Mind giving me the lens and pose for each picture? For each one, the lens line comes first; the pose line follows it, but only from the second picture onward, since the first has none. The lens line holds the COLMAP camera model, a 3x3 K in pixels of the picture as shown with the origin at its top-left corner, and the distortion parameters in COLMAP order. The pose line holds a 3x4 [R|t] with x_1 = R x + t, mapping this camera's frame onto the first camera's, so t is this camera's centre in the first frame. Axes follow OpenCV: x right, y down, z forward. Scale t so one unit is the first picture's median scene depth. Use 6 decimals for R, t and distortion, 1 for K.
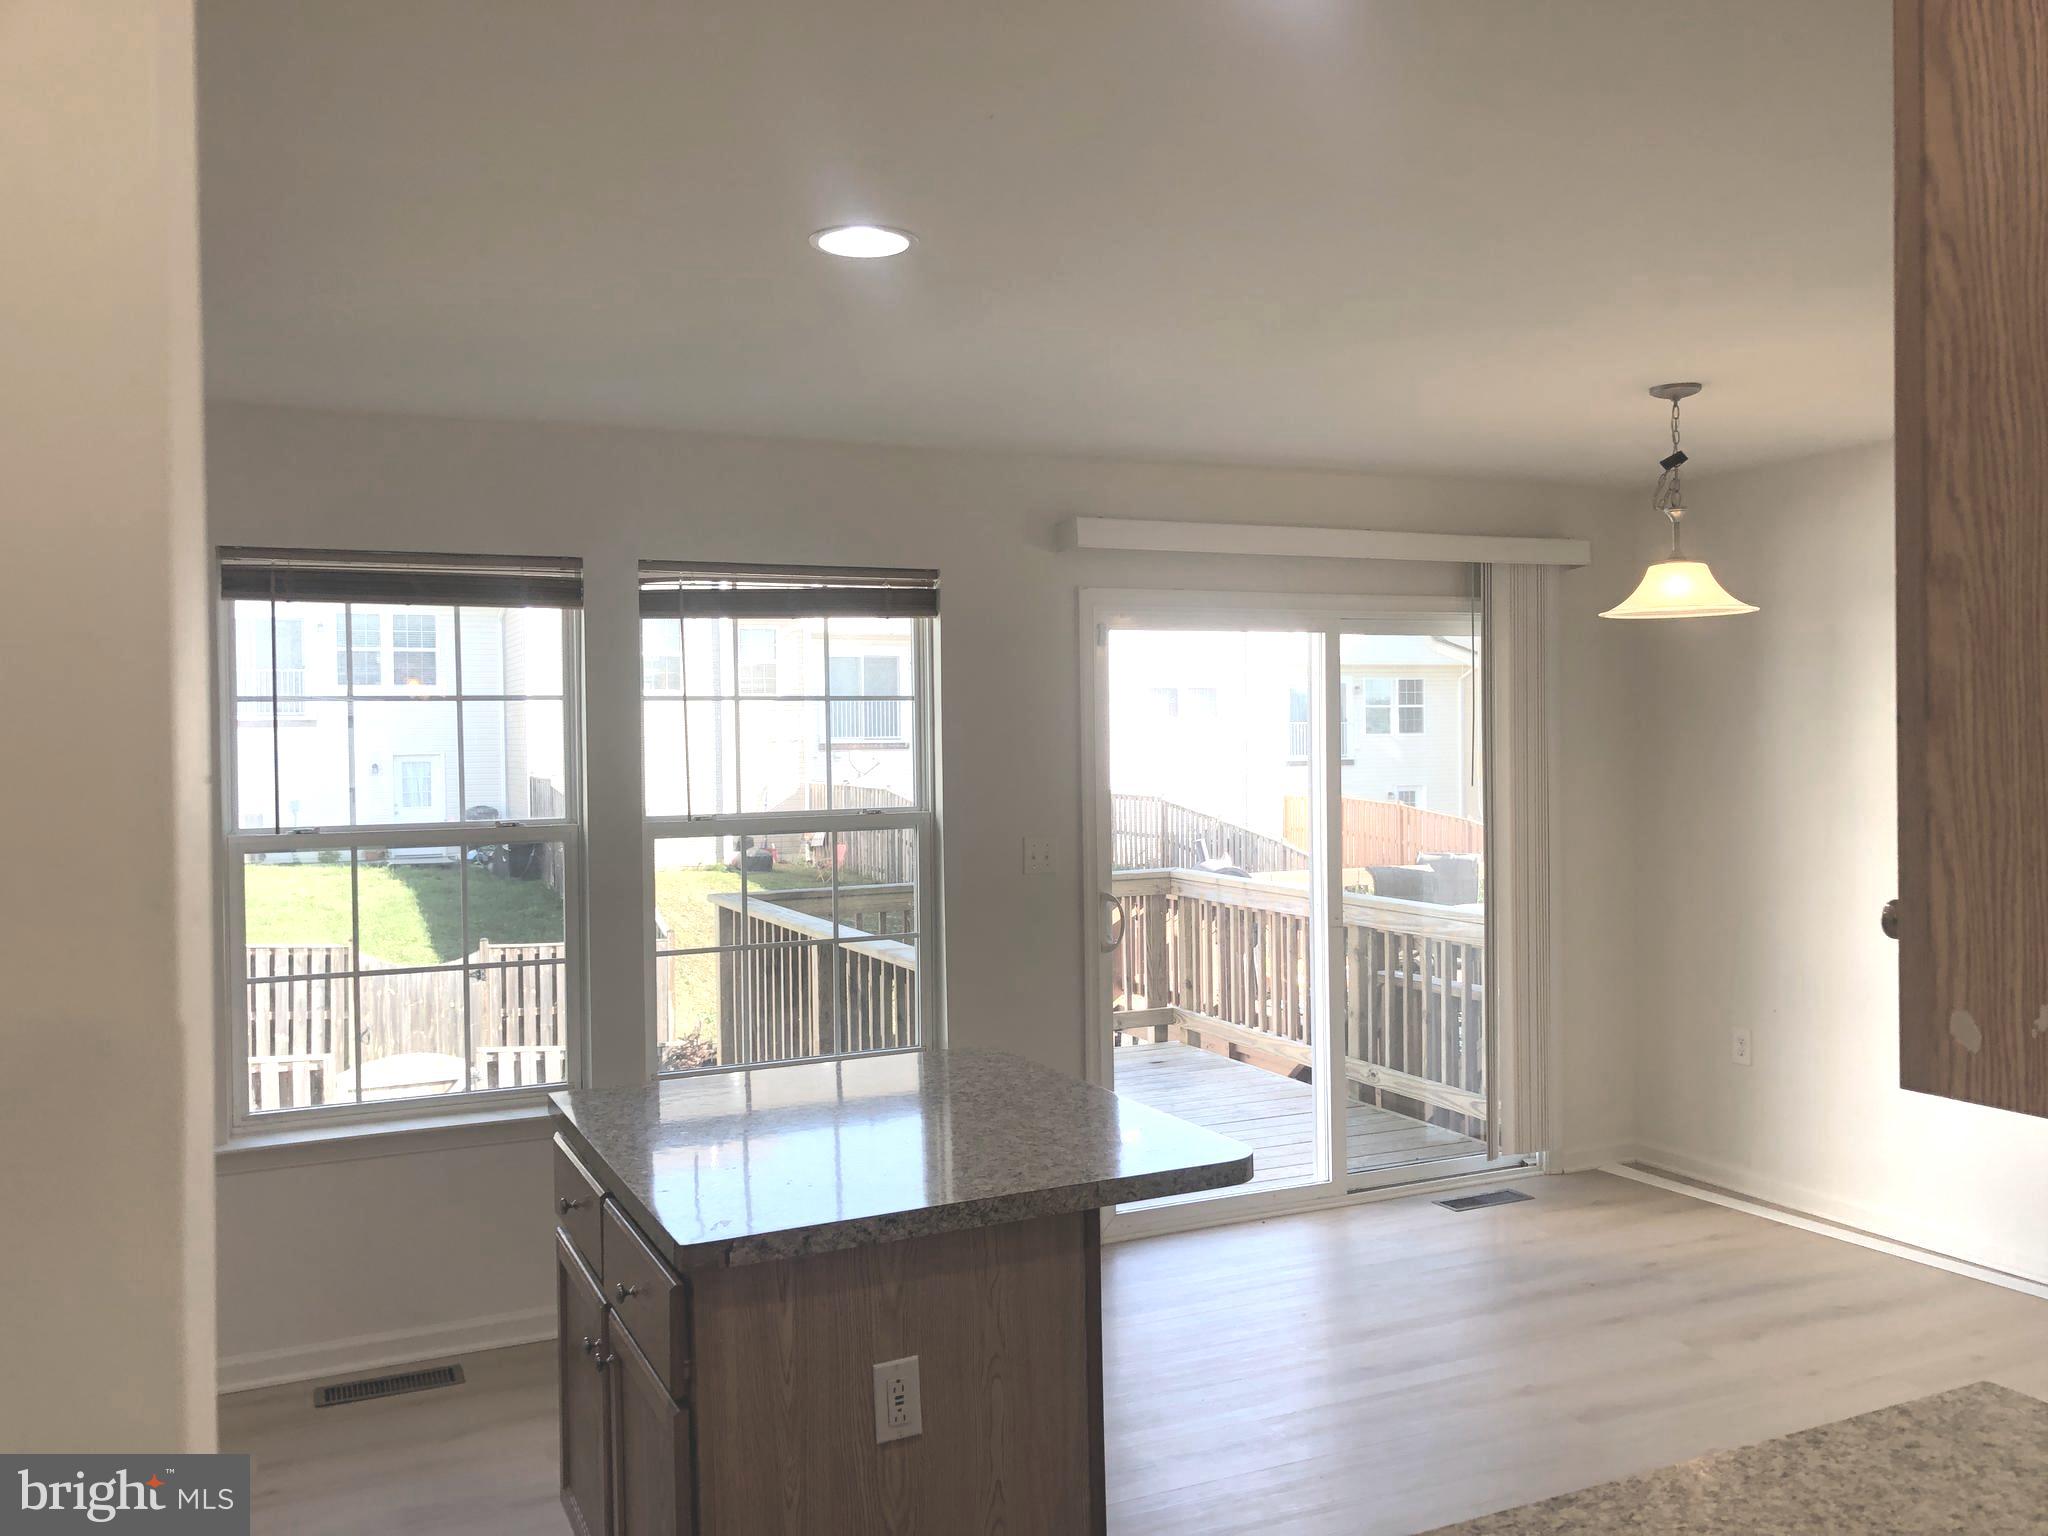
lens RADIAL K [[1681.4, 0, 1022.4], [0, 1681.4, 757.6], [0, 0, 1]] dist [0.059558, -0.073695]
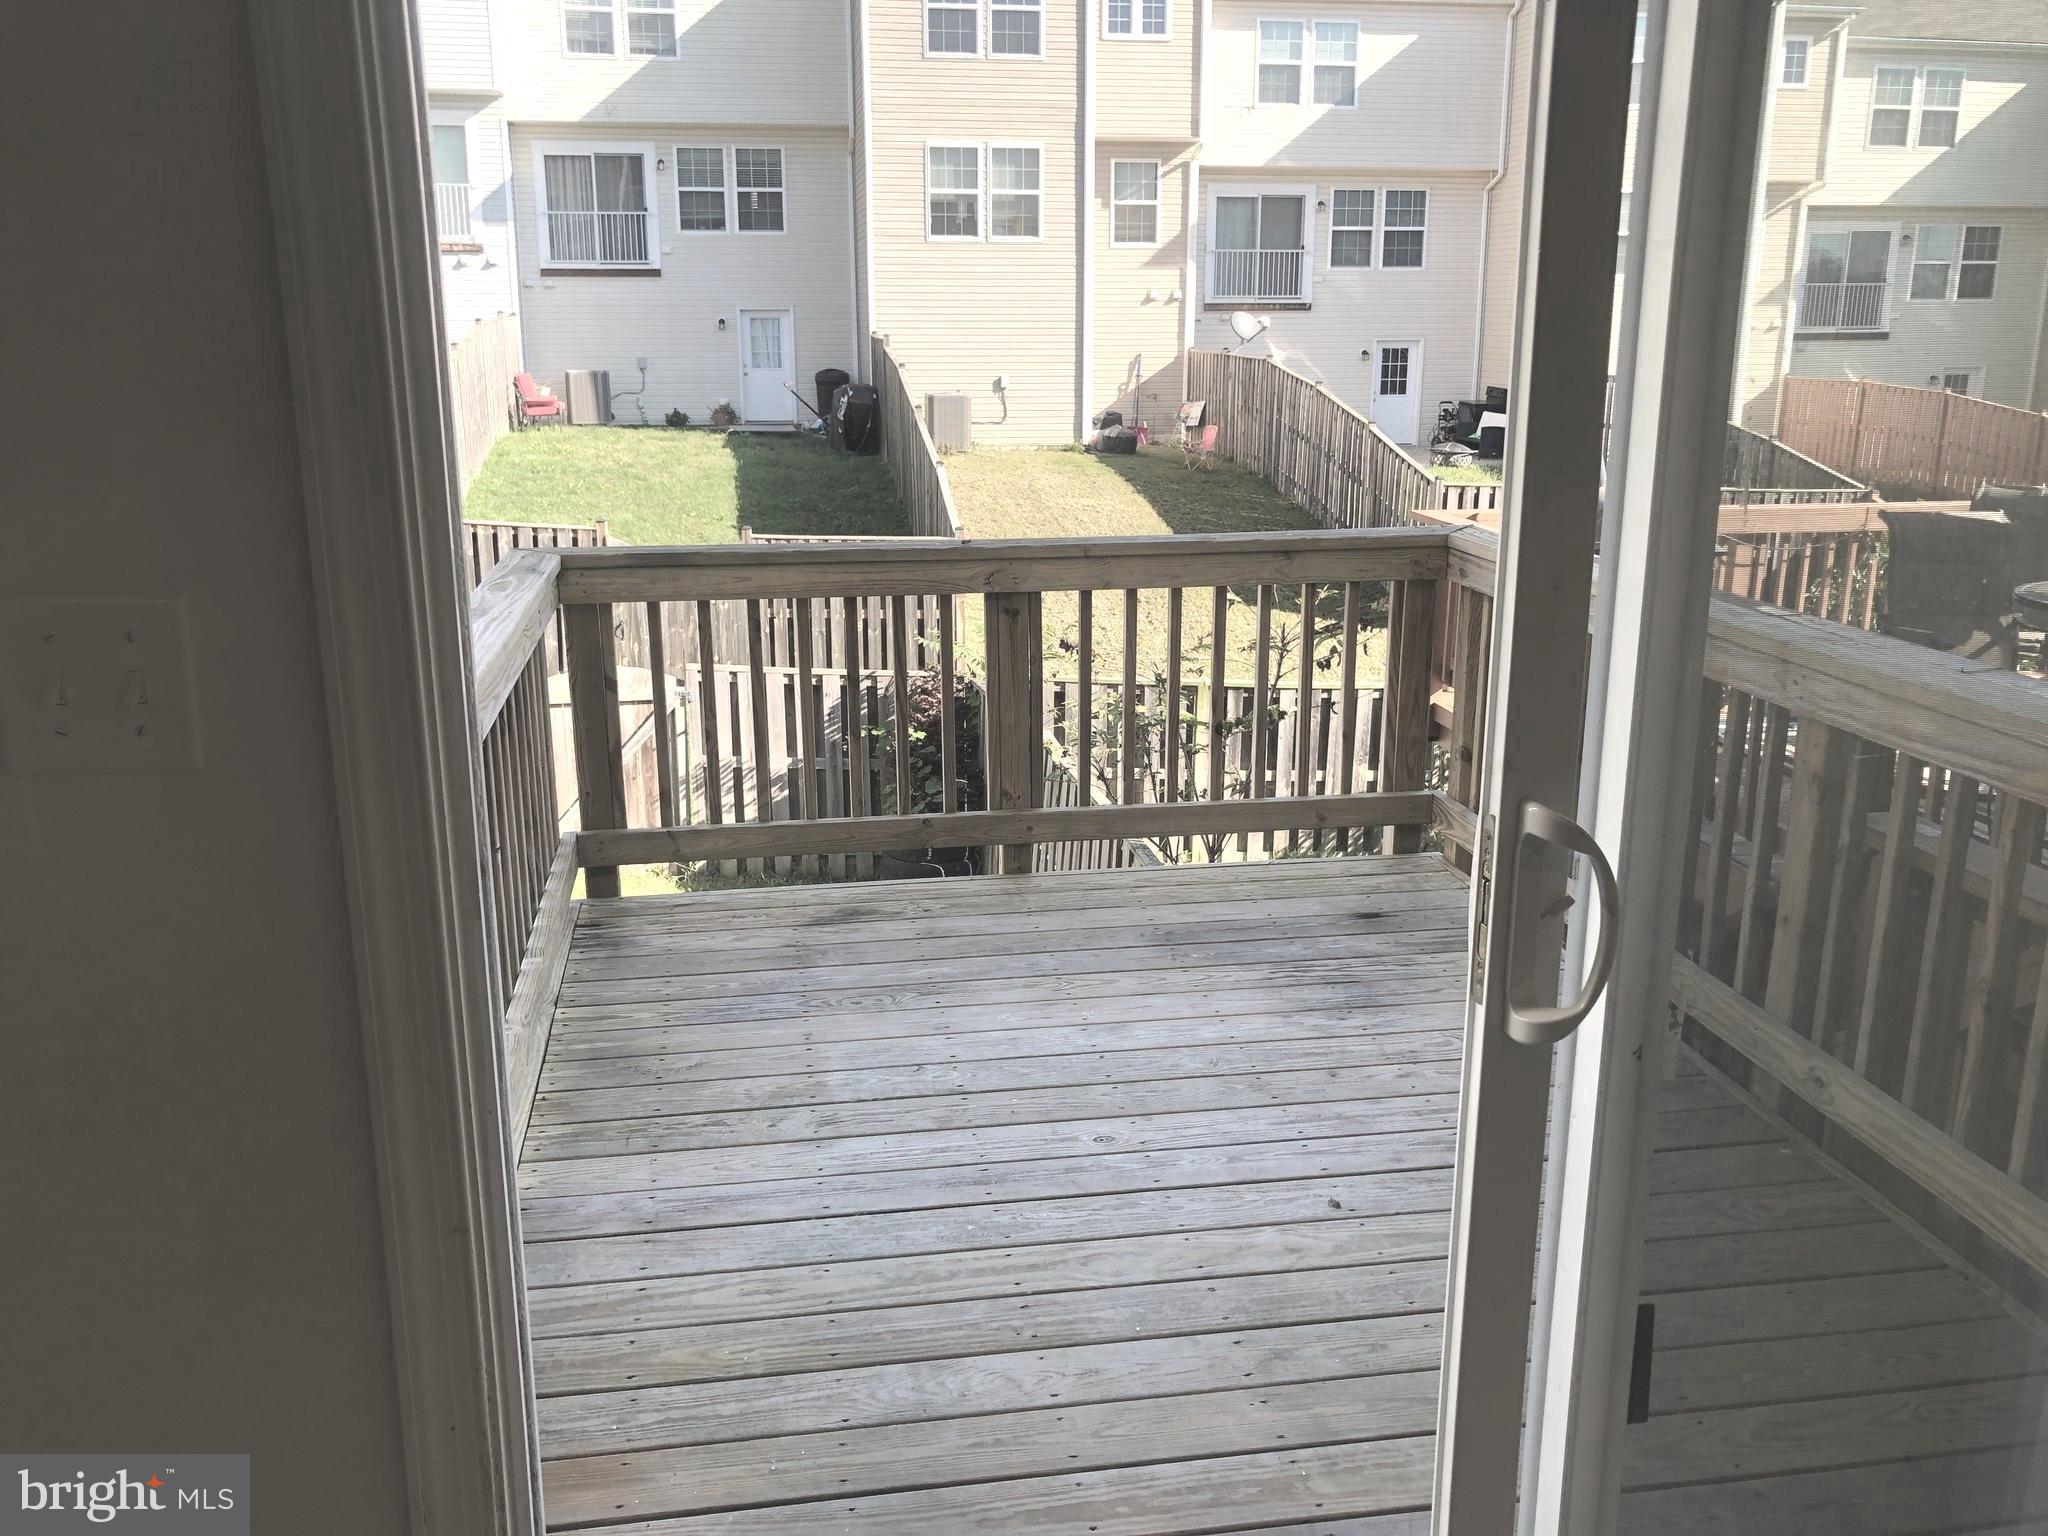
lens RADIAL K [[1681.4, 0, 1022.4], [0, 1681.4, 757.6], [0, 0, 1]] dist [0.059558, -0.073695]
pose [[0.964771, 0.081518, -0.250145, 0.043574], [-0.016950, 0.968071, 0.250104, 0.003778], [0.262545, -0.237053, 0.935348, 0.215155]]
